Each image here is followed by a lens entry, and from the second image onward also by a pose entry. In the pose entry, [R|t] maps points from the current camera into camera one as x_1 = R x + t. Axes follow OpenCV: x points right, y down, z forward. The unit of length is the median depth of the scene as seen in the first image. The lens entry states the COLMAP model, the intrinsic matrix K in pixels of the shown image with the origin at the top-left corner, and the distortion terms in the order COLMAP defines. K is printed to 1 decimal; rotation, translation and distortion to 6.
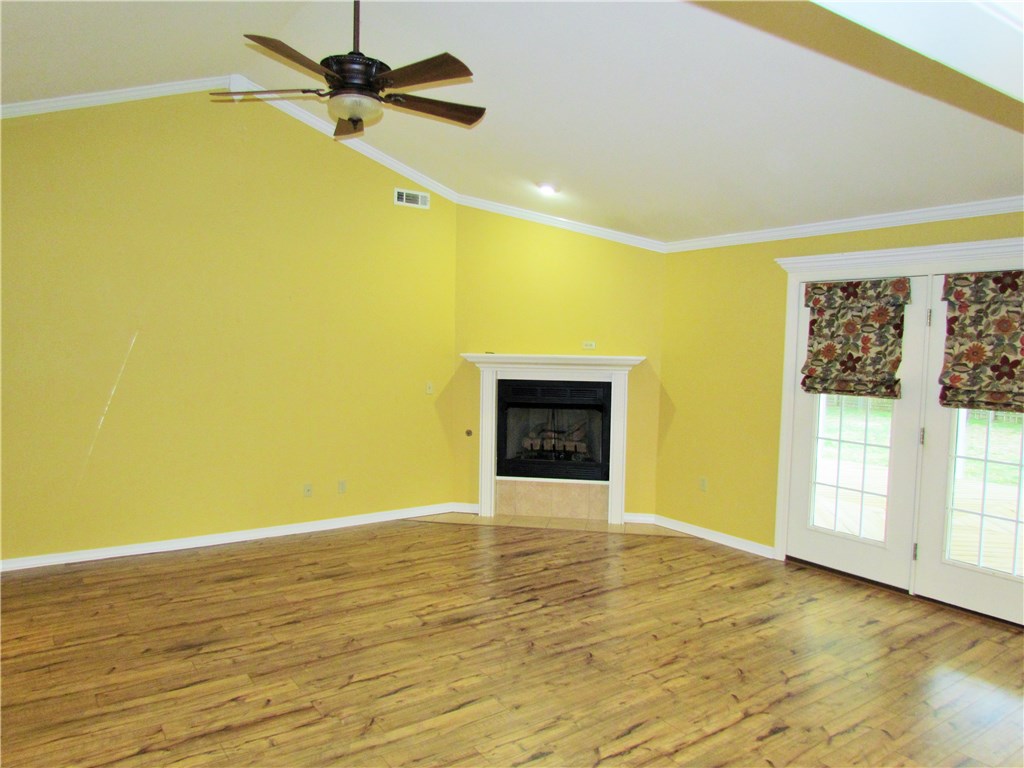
lens RADIAL K [[726.8, 0, 509.4], [0, 726.8, 386.3], [0, 0, 1]] dist [-0.031970, 0.024421]
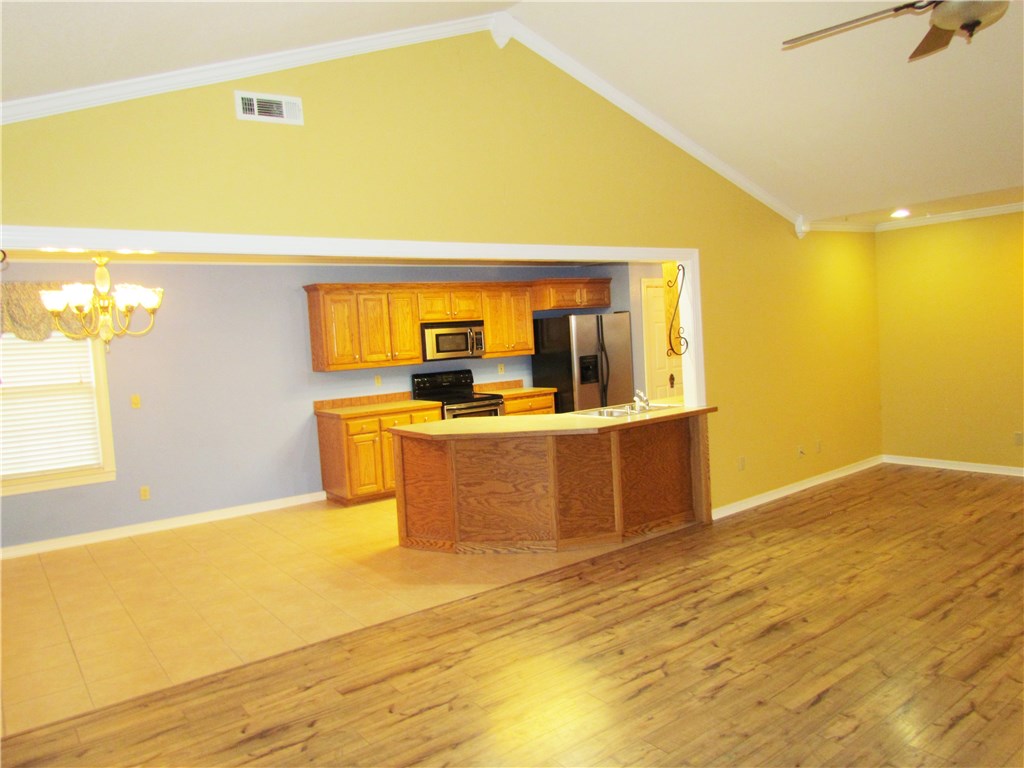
lens RADIAL K [[727.1, 0, 512.0], [0, 727.1, 384.0], [0, 0, 1]] dist [-0.048810, 0.026523]
pose [[-0.998291, 0.045840, -0.036238, 0.232429], [0.040608, 0.990166, 0.133873, -0.069264], [0.042018, 0.132173, -0.990336, 1.241358]]
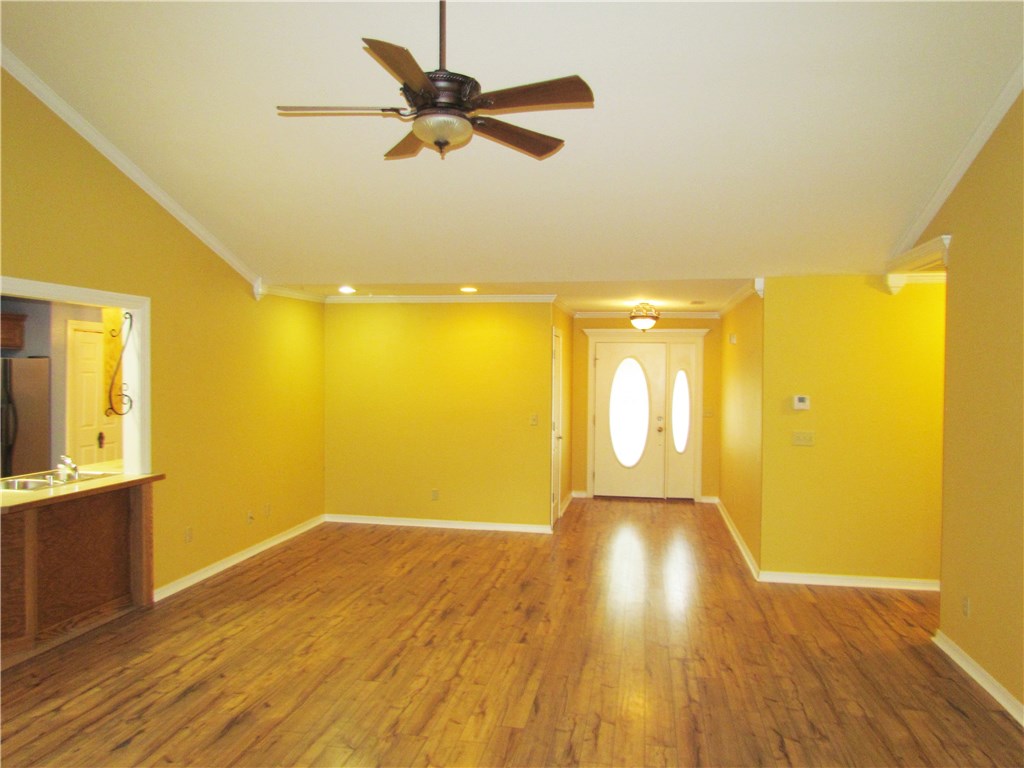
lens RADIAL K [[726.8, 0, 509.4], [0, 726.8, 386.3], [0, 0, 1]] dist [-0.031970, 0.024421]
pose [[-0.708006, -0.013377, -0.706080, 0.249857], [-0.070497, 0.996165, 0.051816, -0.080122], [0.702679, 0.086462, -0.706234, 1.184602]]
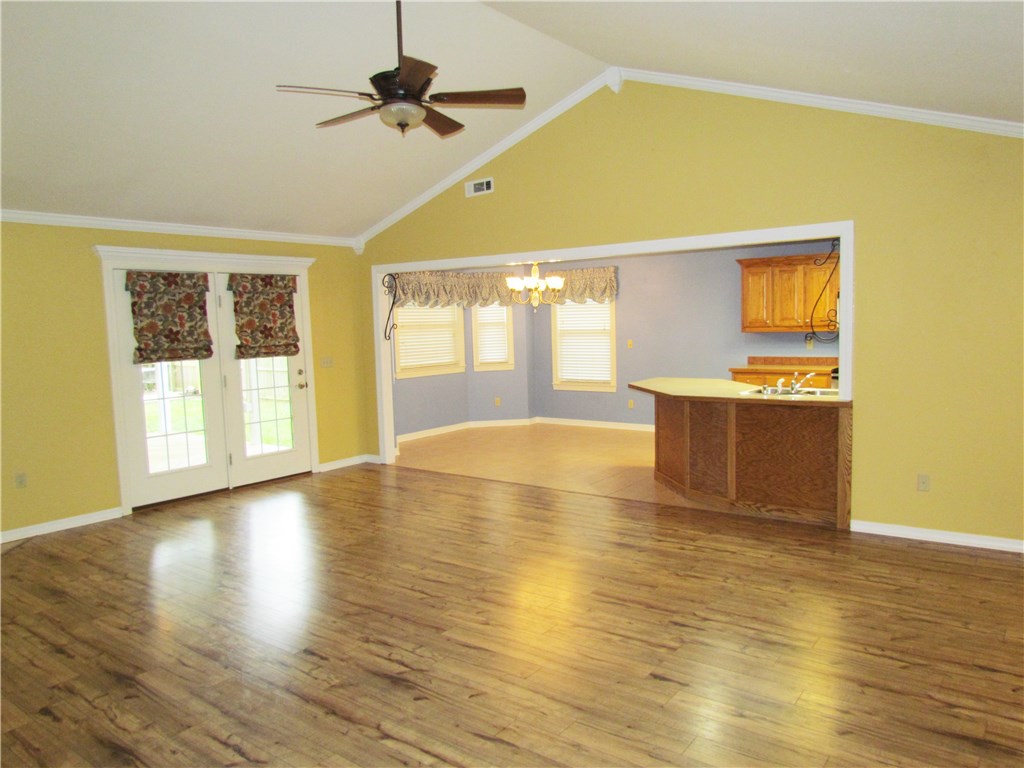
lens RADIAL K [[726.8, 0, 509.4], [0, 726.8, 386.3], [0, 0, 1]] dist [-0.031970, 0.024421]
pose [[-0.311269, -0.092856, 0.945774, -0.975174], [0.086536, 0.988311, 0.125513, -0.054579], [-0.946374, 0.120912, -0.299596, 0.851270]]
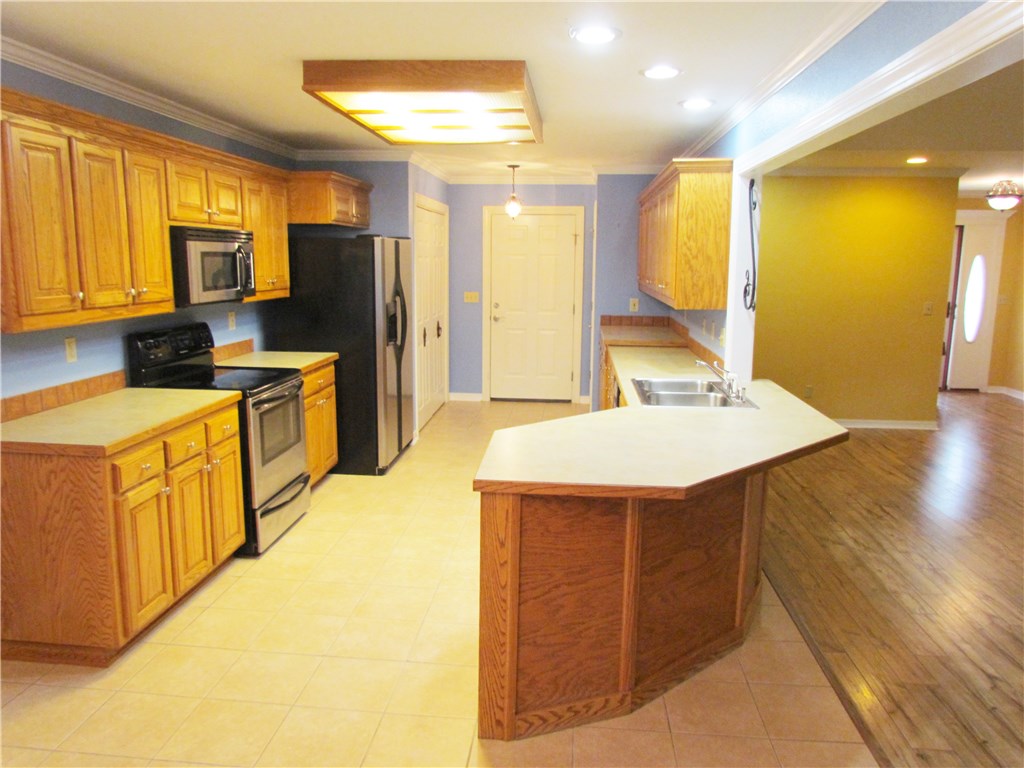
lens RADIAL K [[723.7, 0, 512.0], [0, 723.7, 384.0], [0, 0, 1]] dist [-0.028544, 0.002182]
pose [[-0.640310, 0.107401, -0.760571, 0.729205], [-0.068645, 0.978213, 0.195925, -0.005935], [0.765043, 0.177663, -0.618987, 0.389942]]
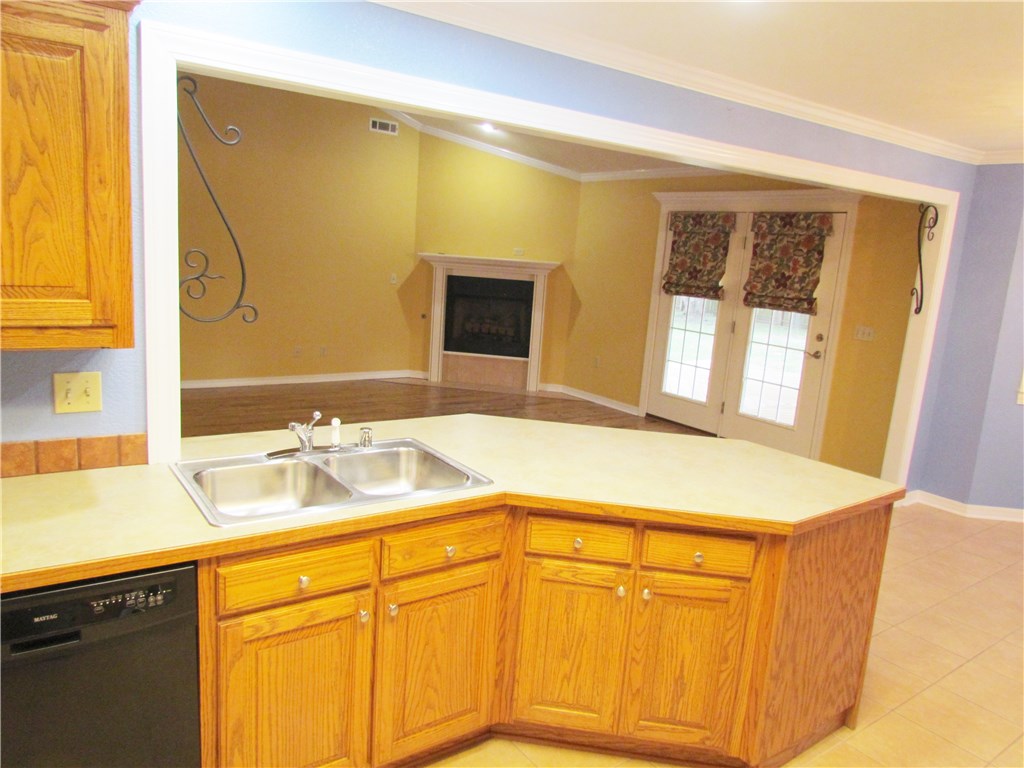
lens RADIAL K [[726.8, 0, 509.4], [0, 726.8, 386.3], [0, 0, 1]] dist [-0.031970, 0.024421]
pose [[0.998467, 0.048690, 0.026328, 0.095203], [-0.051557, 0.991156, 0.122273, 0.031362], [-0.020142, -0.123443, 0.992147, -0.405460]]
